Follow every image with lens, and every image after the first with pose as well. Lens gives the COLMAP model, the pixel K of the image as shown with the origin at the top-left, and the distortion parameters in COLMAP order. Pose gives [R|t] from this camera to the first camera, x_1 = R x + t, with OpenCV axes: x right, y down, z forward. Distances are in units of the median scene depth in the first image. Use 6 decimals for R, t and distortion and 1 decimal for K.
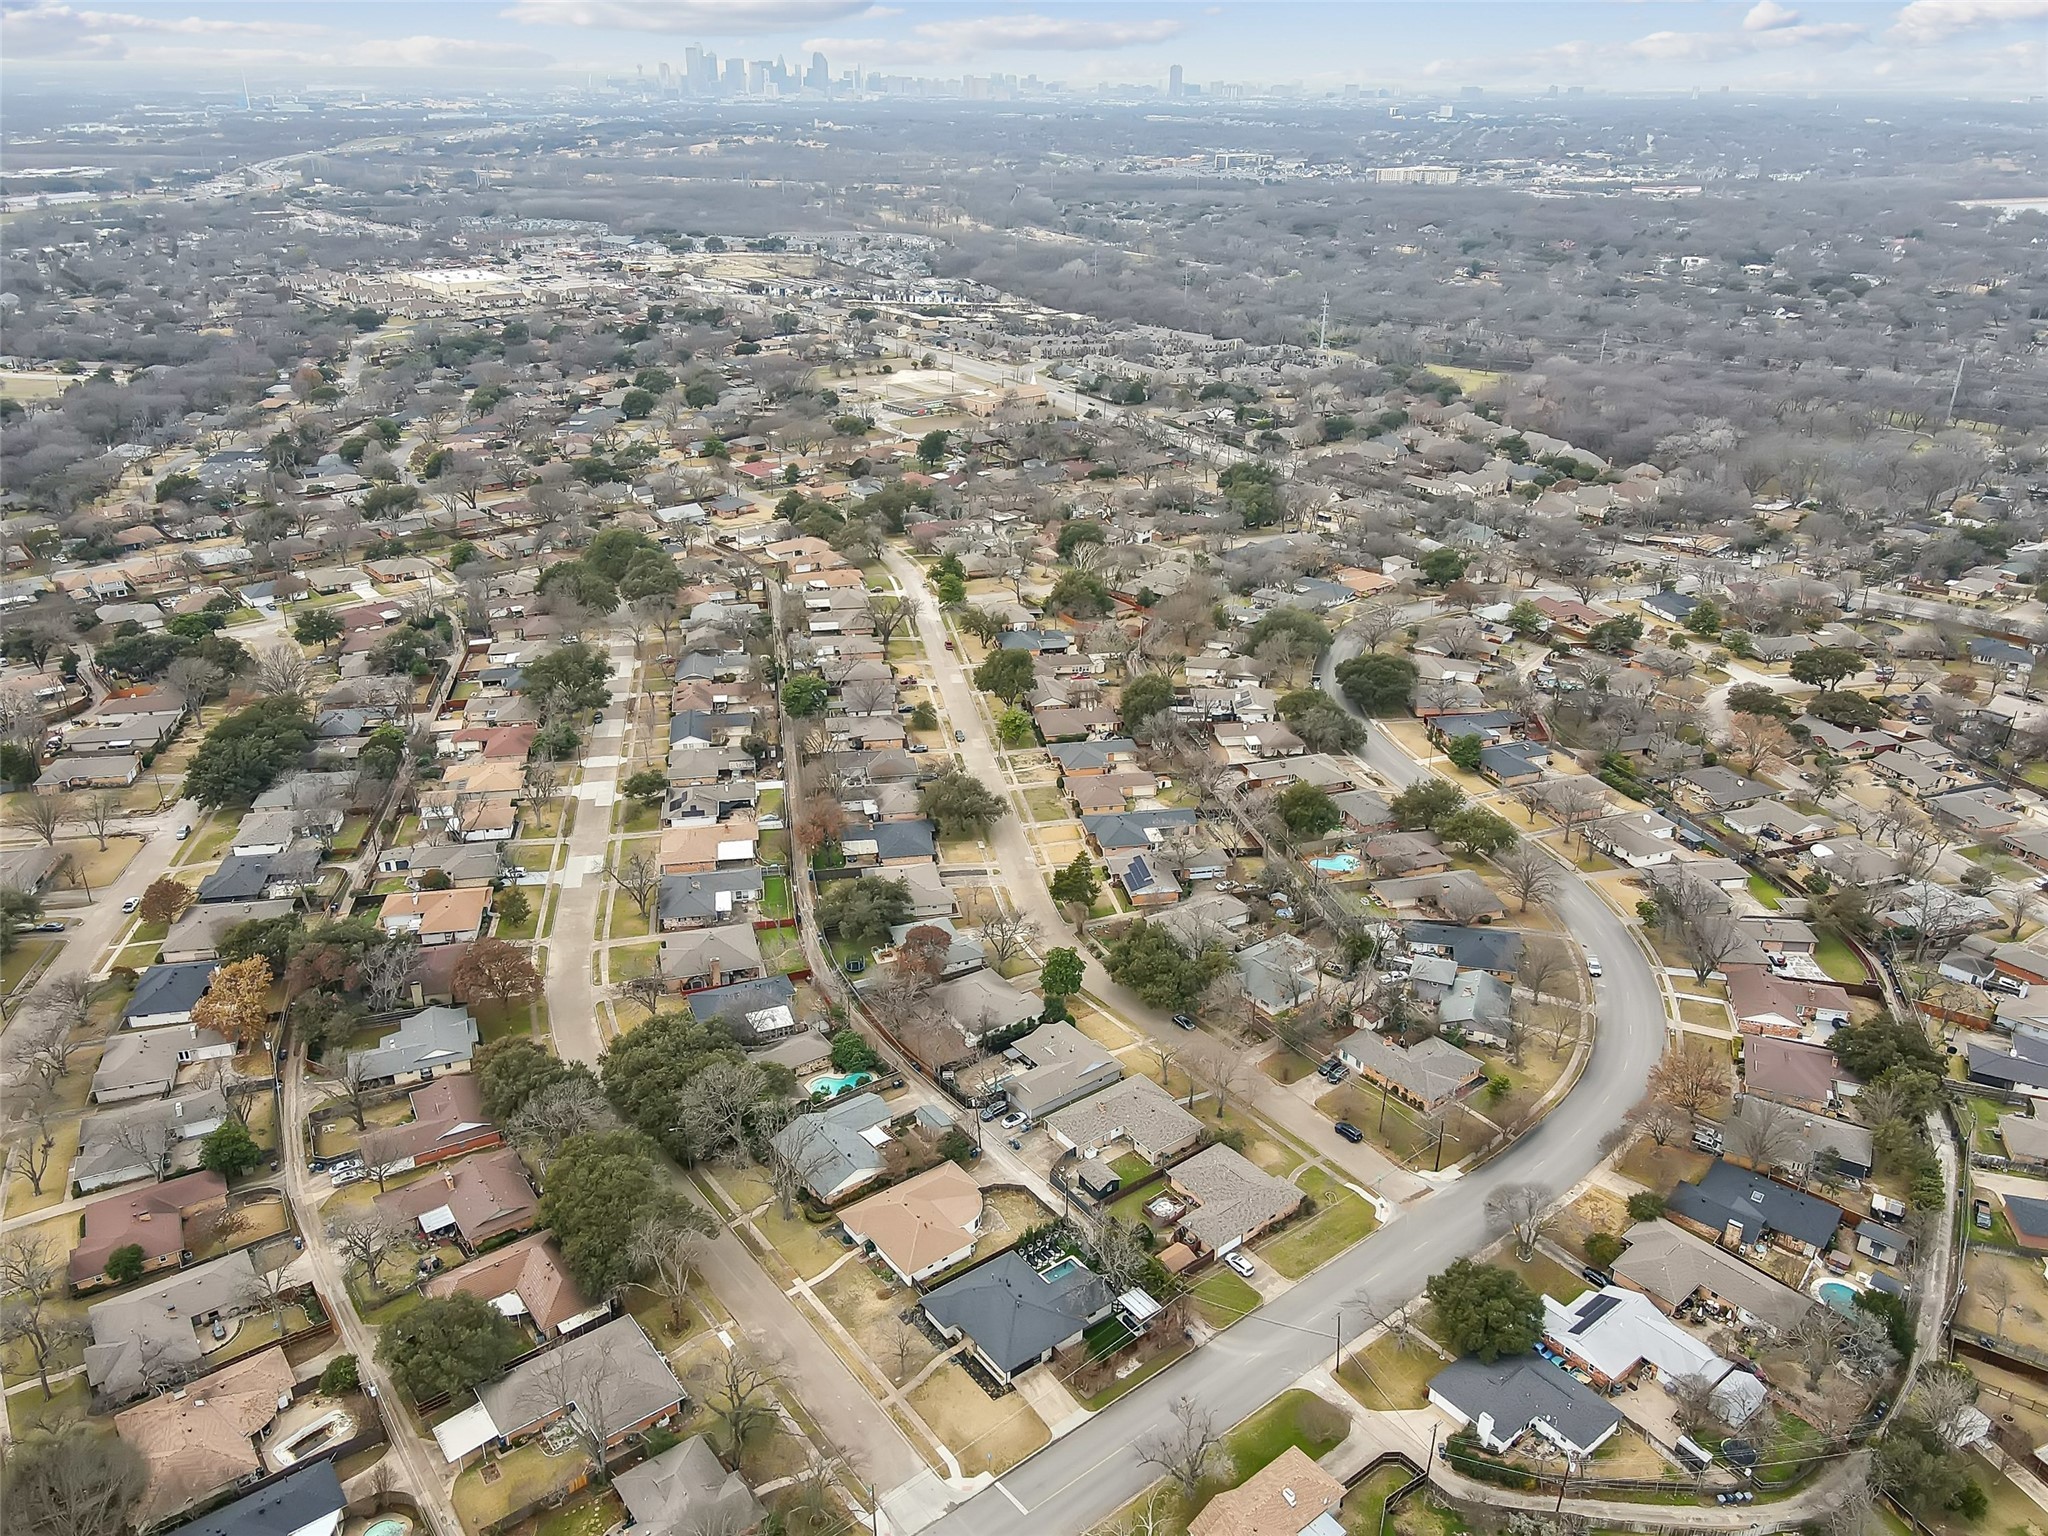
lens RADIAL K [[1523.5, 0, 1024.0], [0, 1523.5, 768.0], [0, 0, 1]] dist [0.001543, 0.030285]
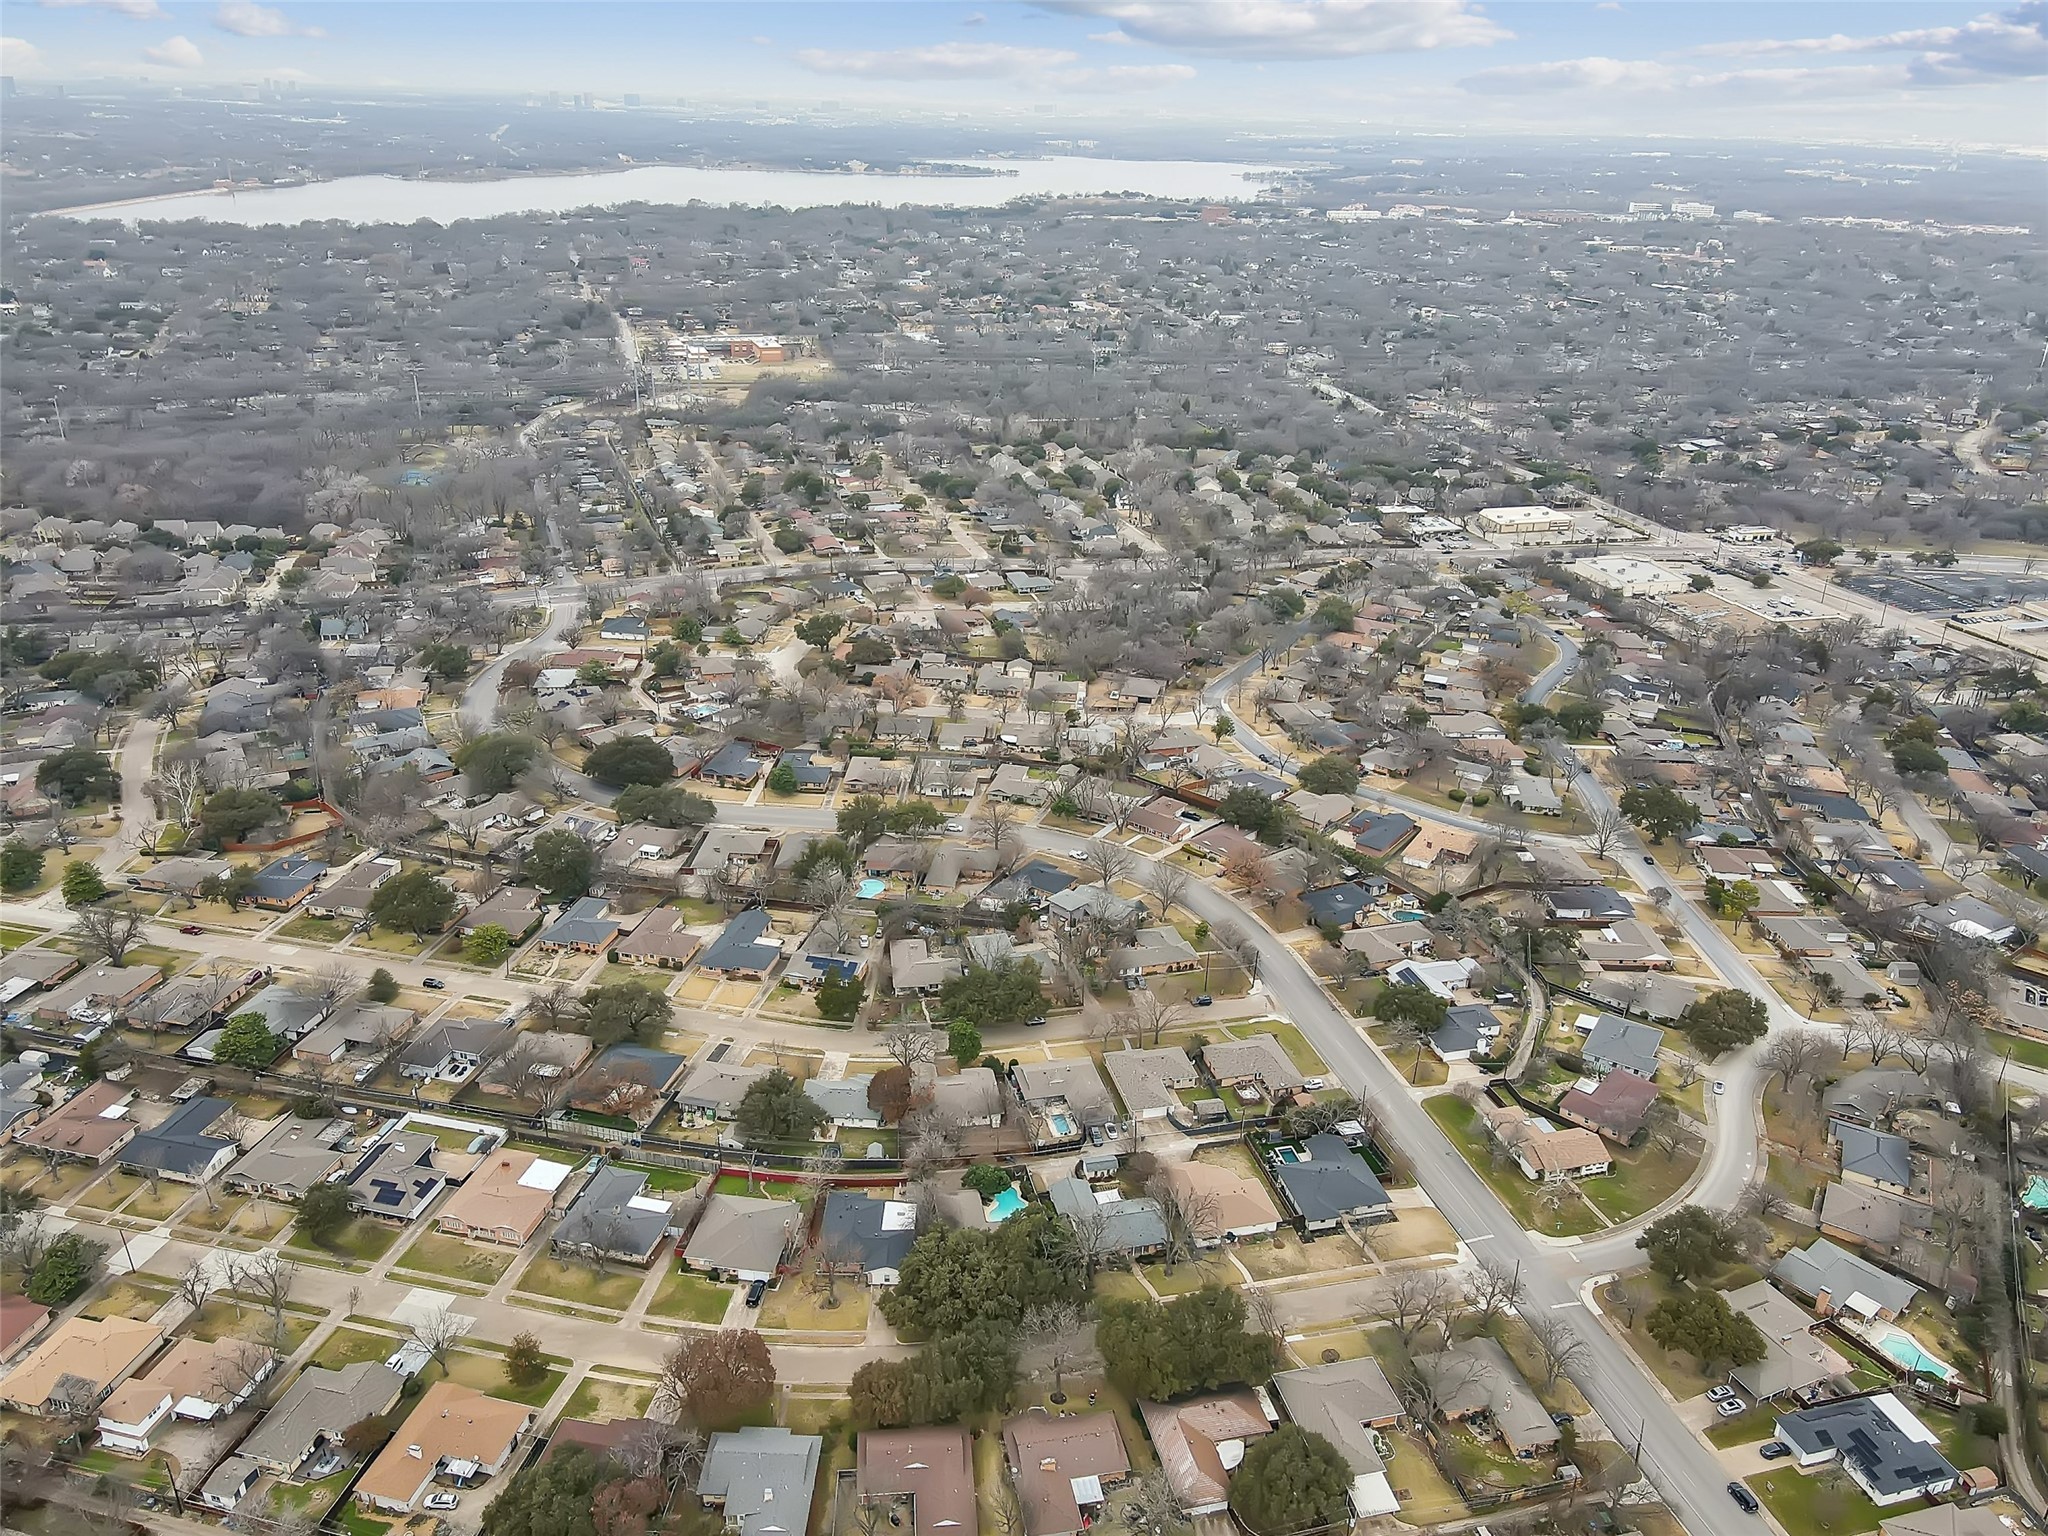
lens RADIAL K [[1507.0, 0, 1024.0], [0, 1507.0, 768.0], [0, 0, 1]] dist [0.009494, 0.011001]
pose [[0.402761, -0.372107, 0.836253, -0.632944], [0.361943, 0.903915, 0.227893, -0.224938], [-0.840702, 0.210890, 0.498743, 0.264068]]
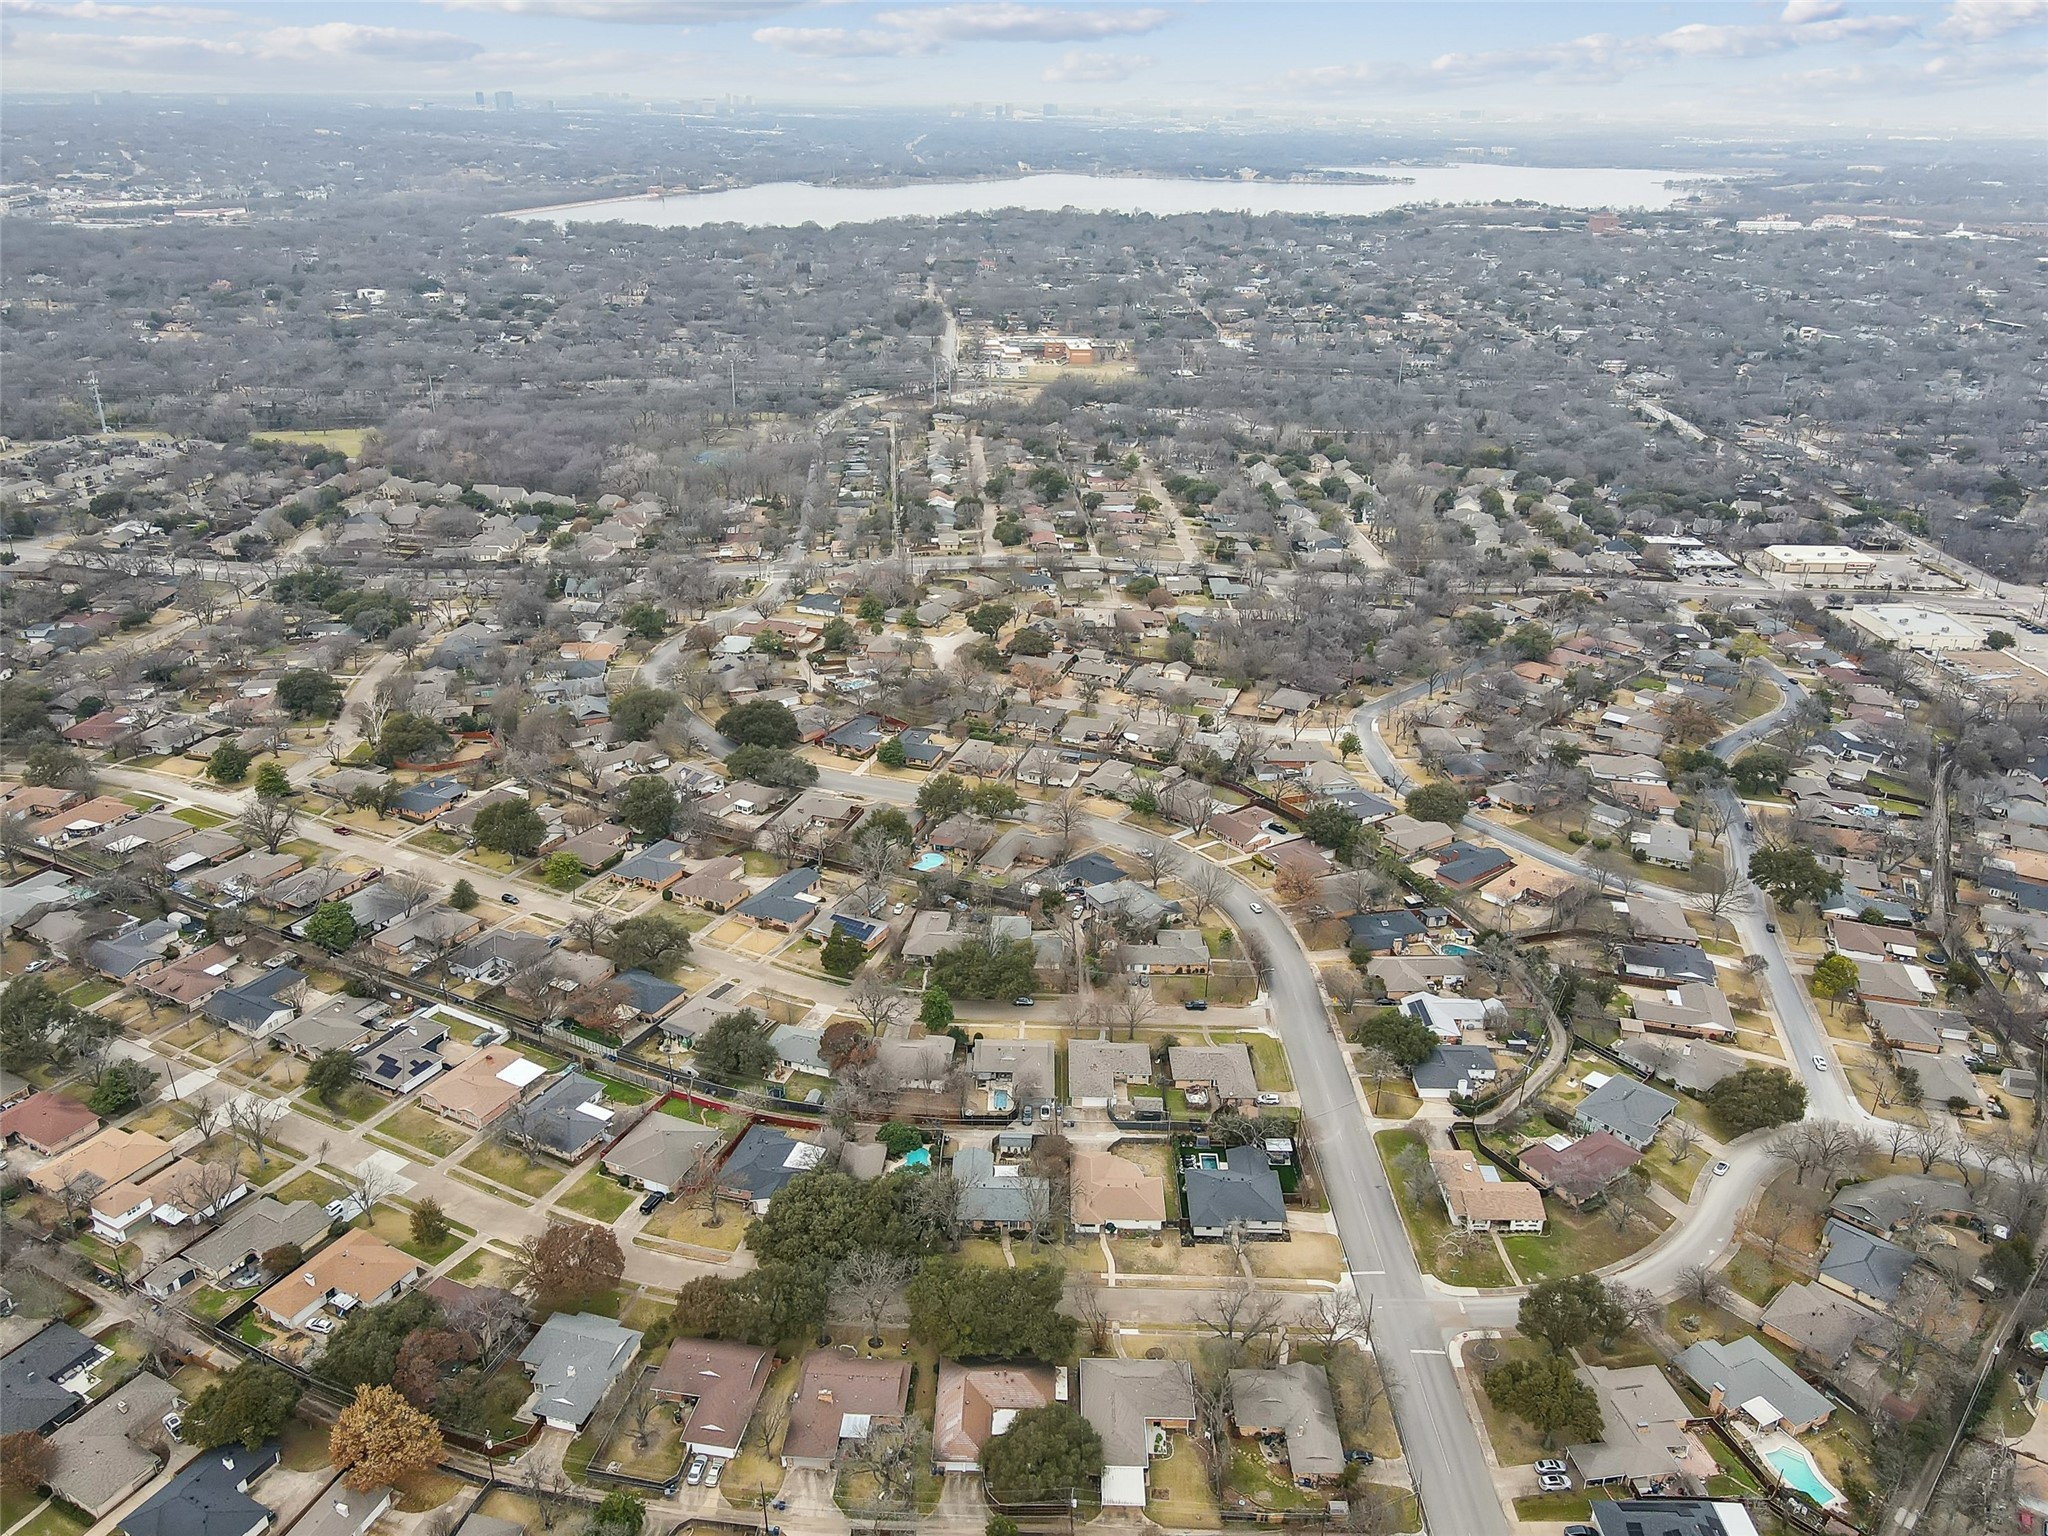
lens RADIAL K [[1523.5, 0, 1024.0], [0, 1523.5, 768.0], [0, 0, 1]] dist [0.001543, 0.030285]
pose [[0.620127, -0.316315, 0.717904, -0.552535], [0.316327, 0.938240, 0.140153, -0.142854], [-0.717899, 0.140180, 0.681887, 0.084183]]
